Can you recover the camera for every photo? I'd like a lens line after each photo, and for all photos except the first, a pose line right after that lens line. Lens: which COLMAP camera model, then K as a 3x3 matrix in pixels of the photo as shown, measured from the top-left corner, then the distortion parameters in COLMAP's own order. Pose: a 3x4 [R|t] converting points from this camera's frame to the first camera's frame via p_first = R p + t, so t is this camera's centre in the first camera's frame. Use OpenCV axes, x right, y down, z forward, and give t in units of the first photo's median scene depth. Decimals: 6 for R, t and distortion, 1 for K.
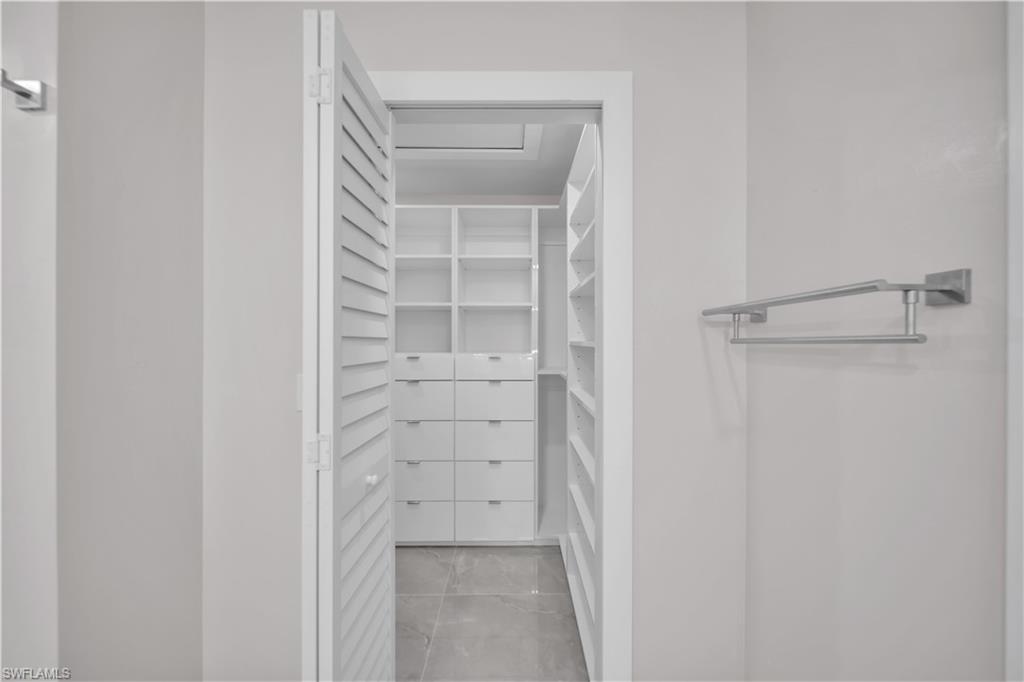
lens RADIAL K [[356.9, 0, 513.9], [0, 356.9, 340.2], [0, 0, 1]] dist [-0.000098, -0.000534]
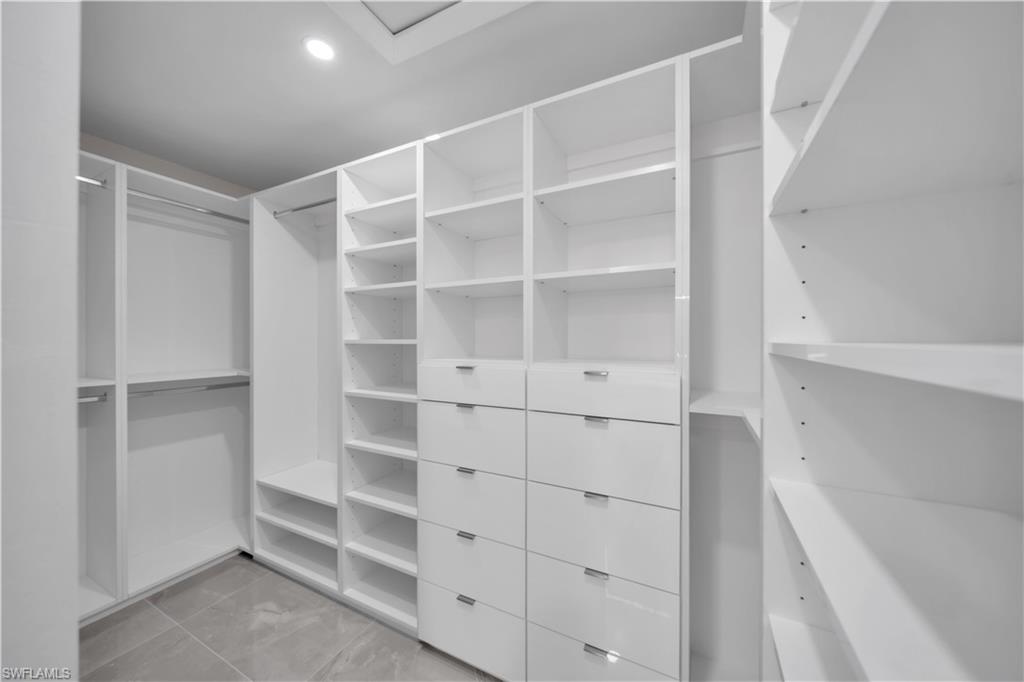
lens RADIAL K [[356.9, 0, 513.9], [0, 356.9, 340.2], [0, 0, 1]] dist [-0.000098, -0.000534]
pose [[0.894508, 0.000683, -0.447051, 0.071530], [0.002304, 0.999979, 0.006139, -0.002451], [0.447045, -0.006522, 0.894487, 0.474121]]
